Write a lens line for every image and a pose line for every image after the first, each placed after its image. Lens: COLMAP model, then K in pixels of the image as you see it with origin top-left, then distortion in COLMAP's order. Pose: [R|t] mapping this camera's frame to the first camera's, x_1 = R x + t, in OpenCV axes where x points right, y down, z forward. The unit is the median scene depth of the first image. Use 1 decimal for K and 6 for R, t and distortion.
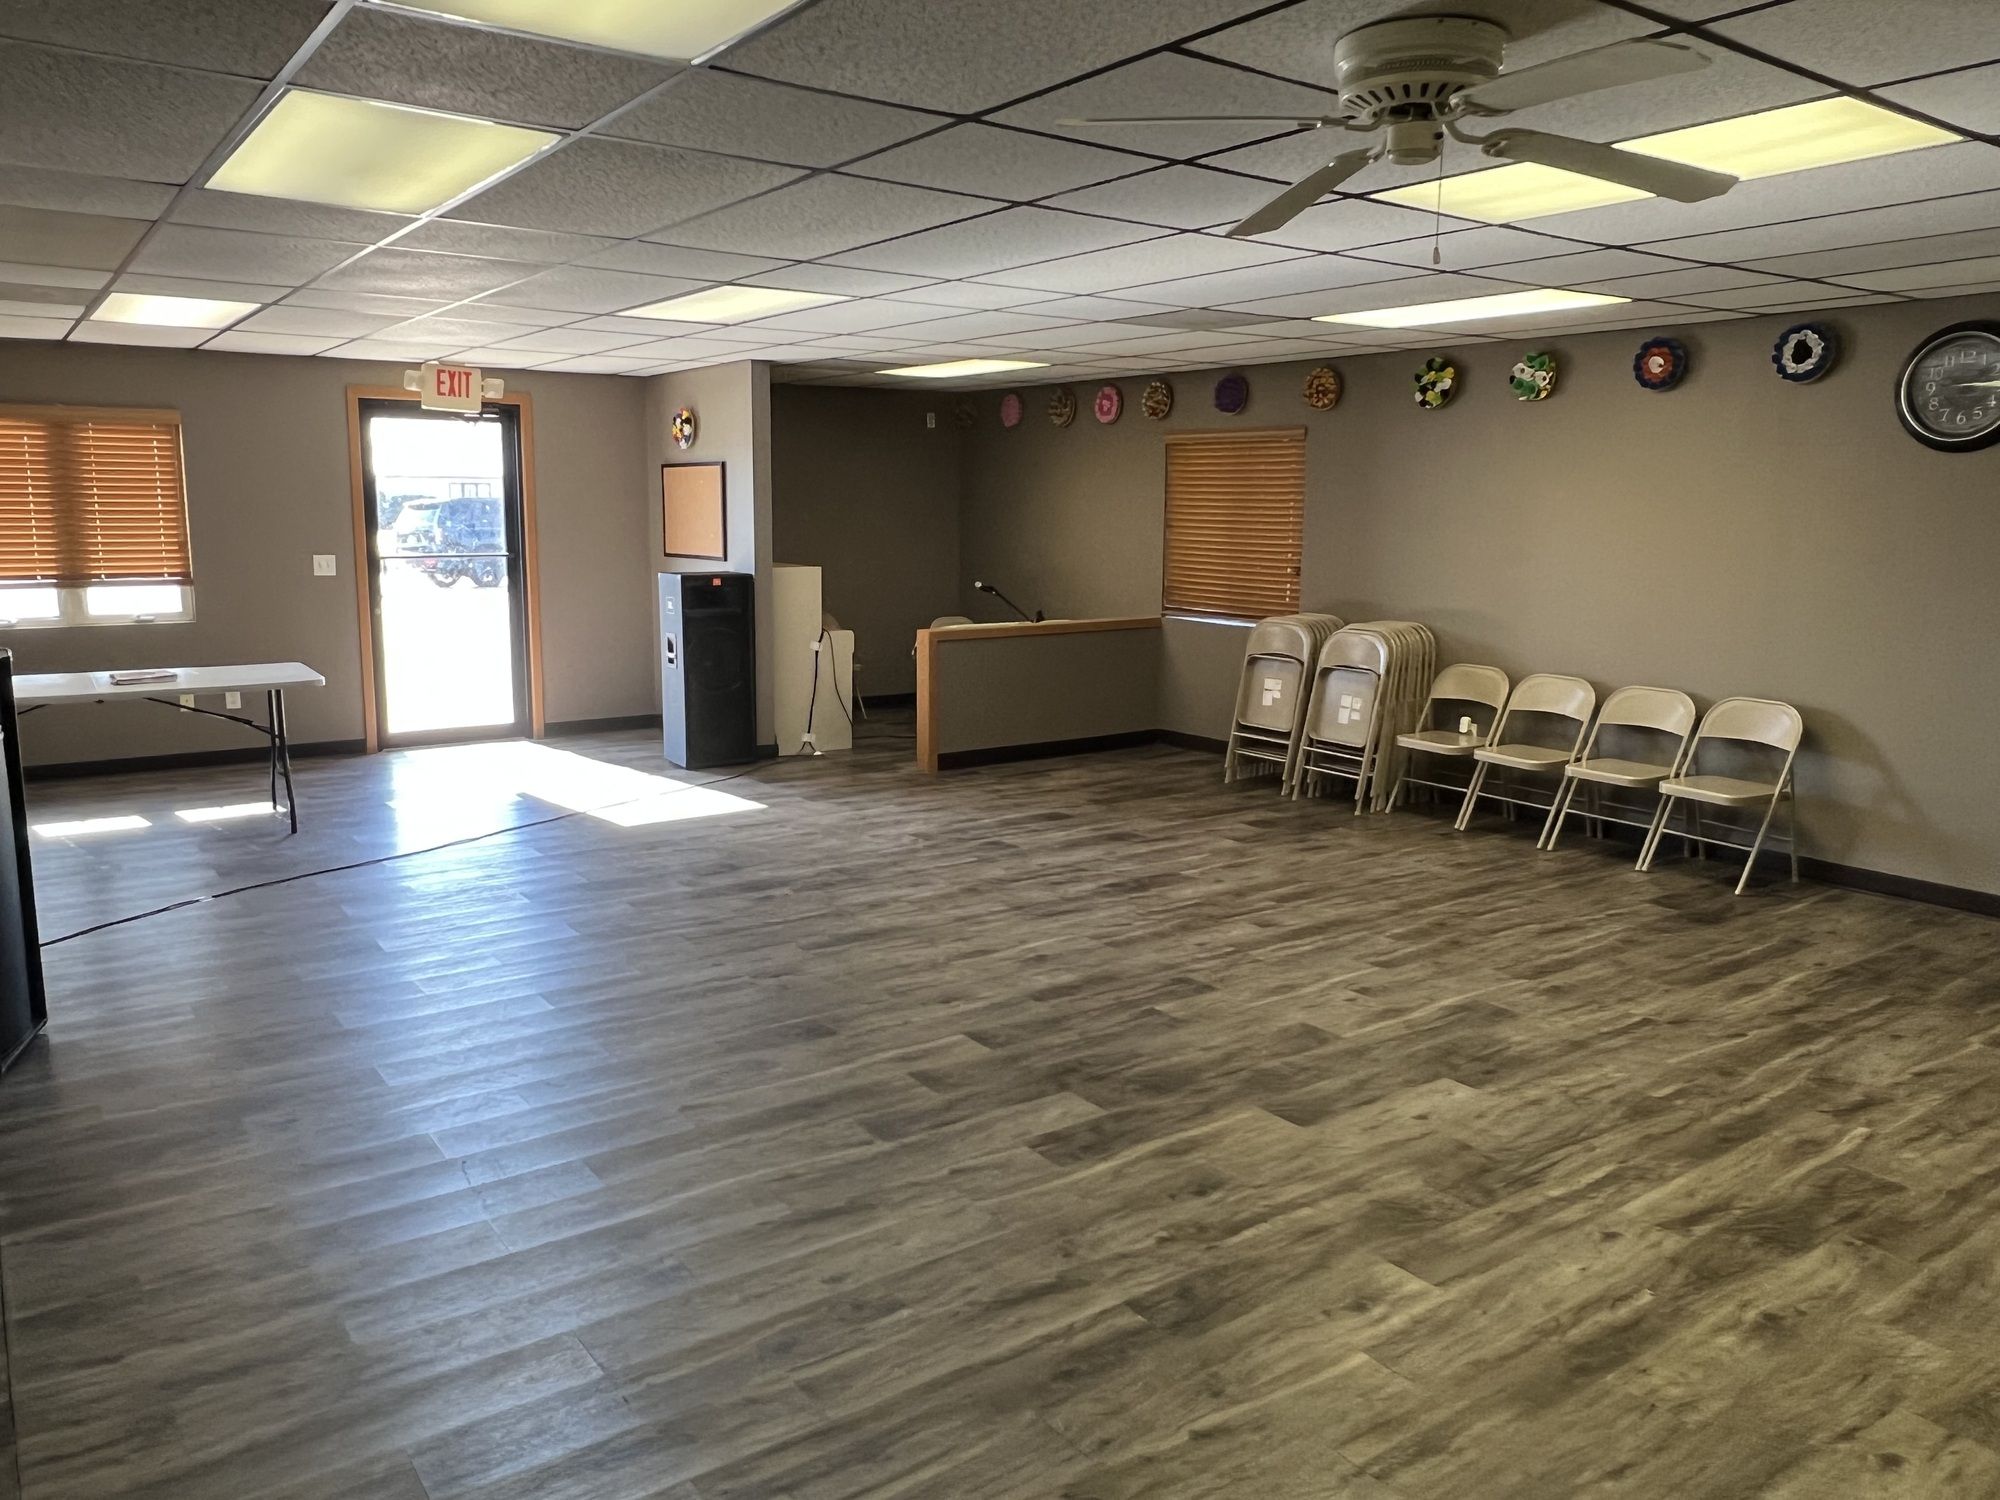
lens RADIAL K [[1442.6, 0, 1000.5], [0, 1442.6, 754.0], [0, 0, 1]] dist [0.036835, -0.002126]
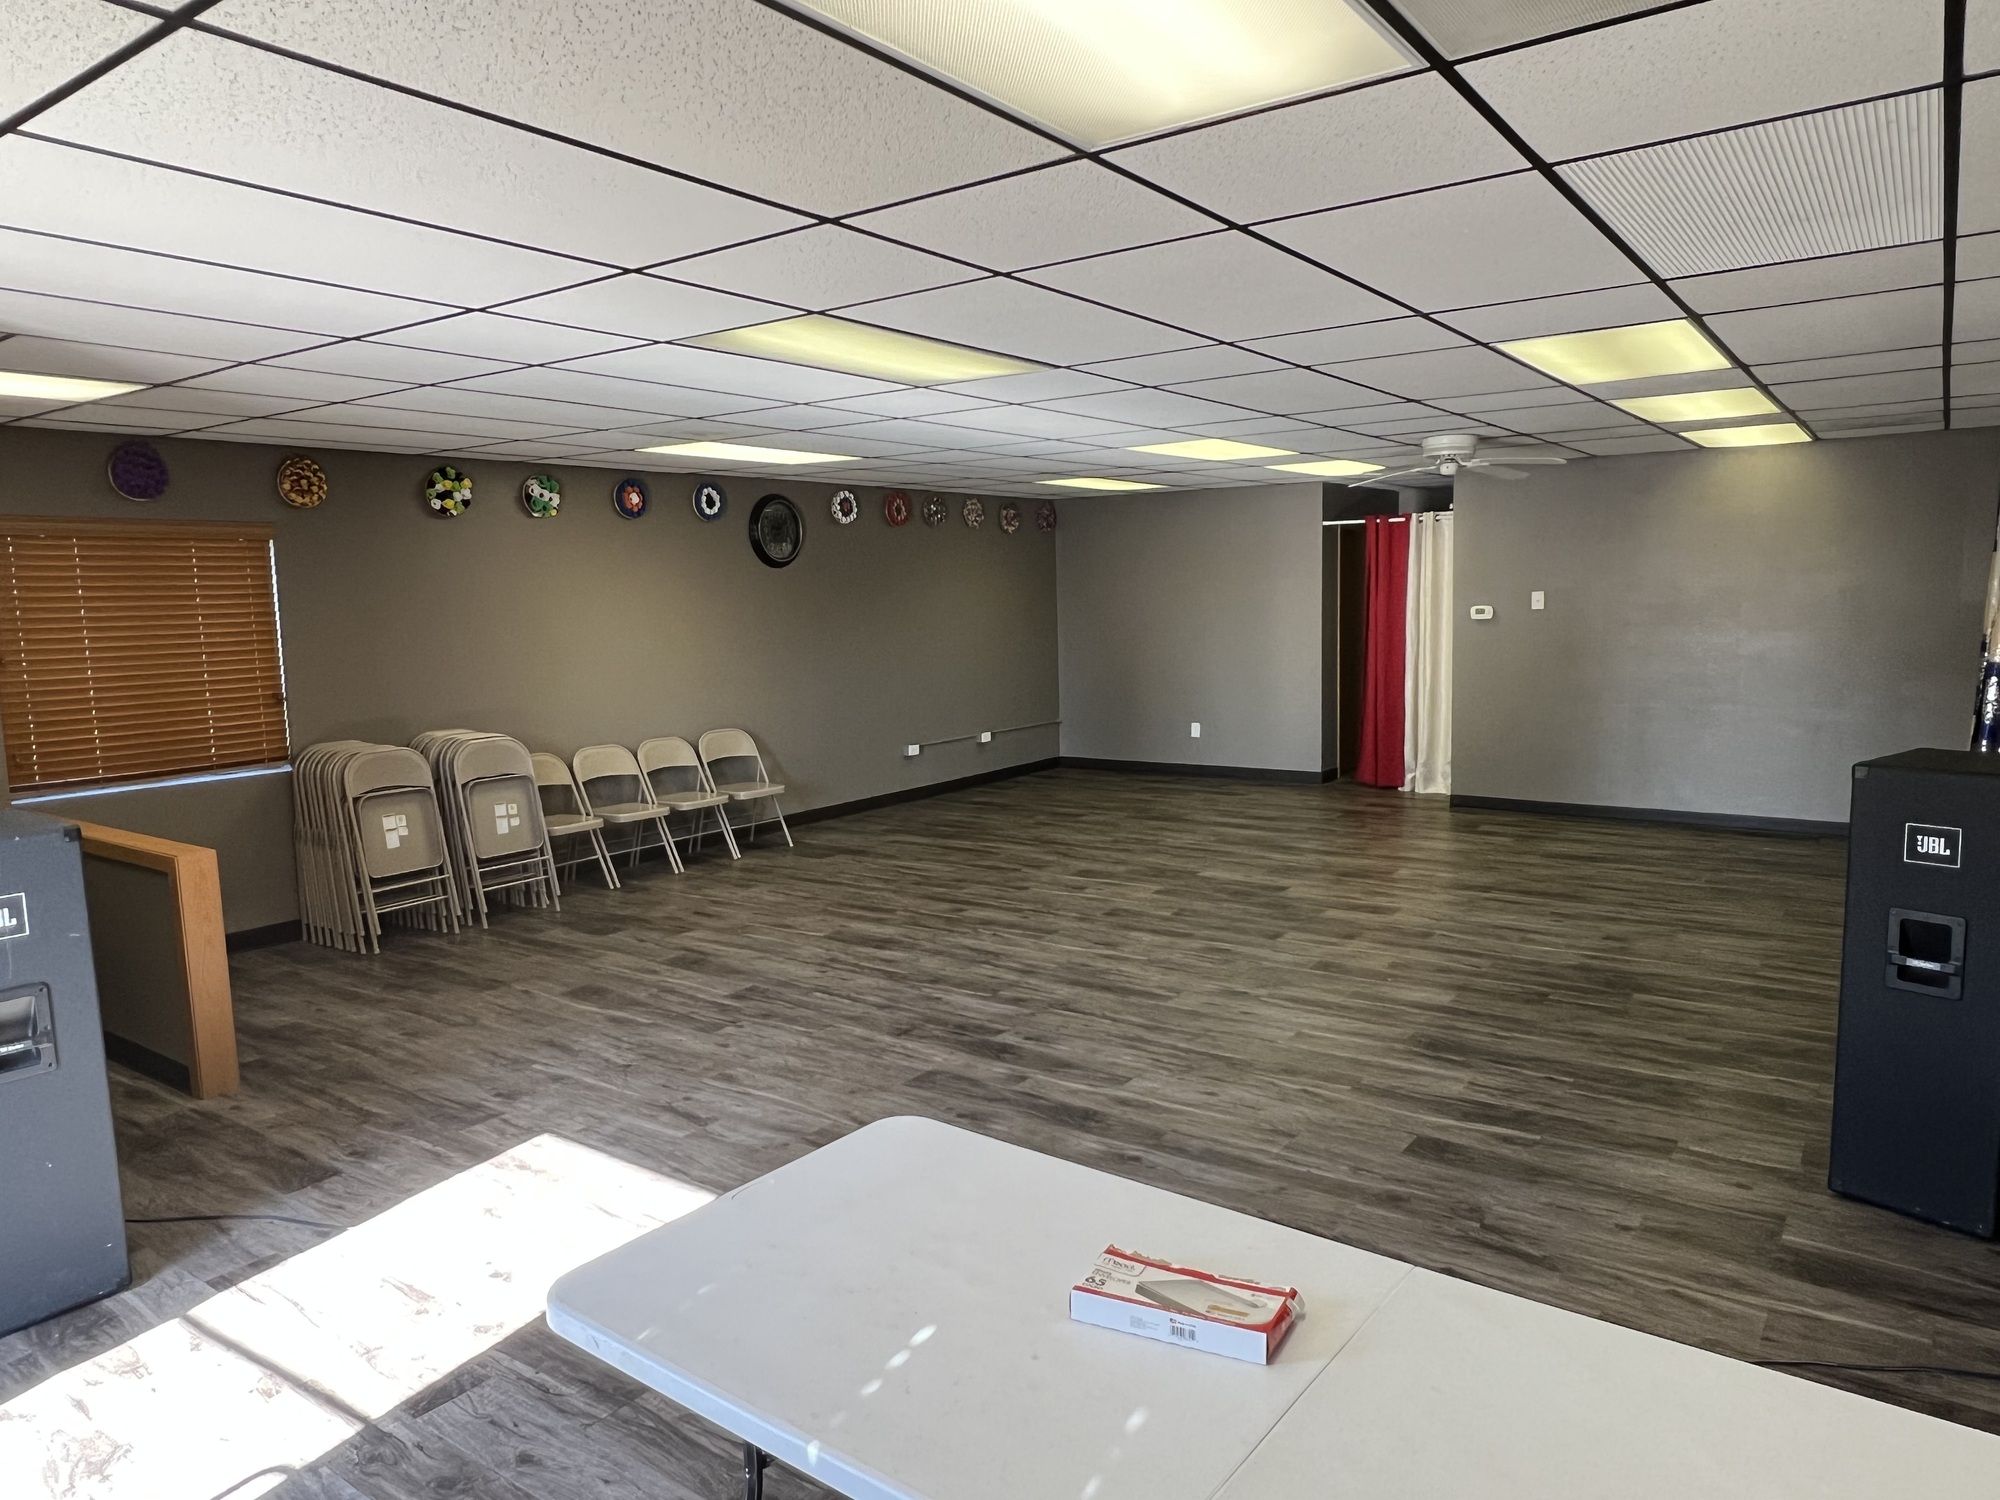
lens RADIAL K [[1303.5, 0, 1001.7], [0, 1303.5, 745.5], [0, 0, 1]] dist [-0.010644, 0.000071]
pose [[-0.318114, -0.111656, 0.941454, -0.913132], [0.192487, 0.964750, 0.179459, -0.227807], [-0.928306, 0.238307, -0.285408, 1.238754]]
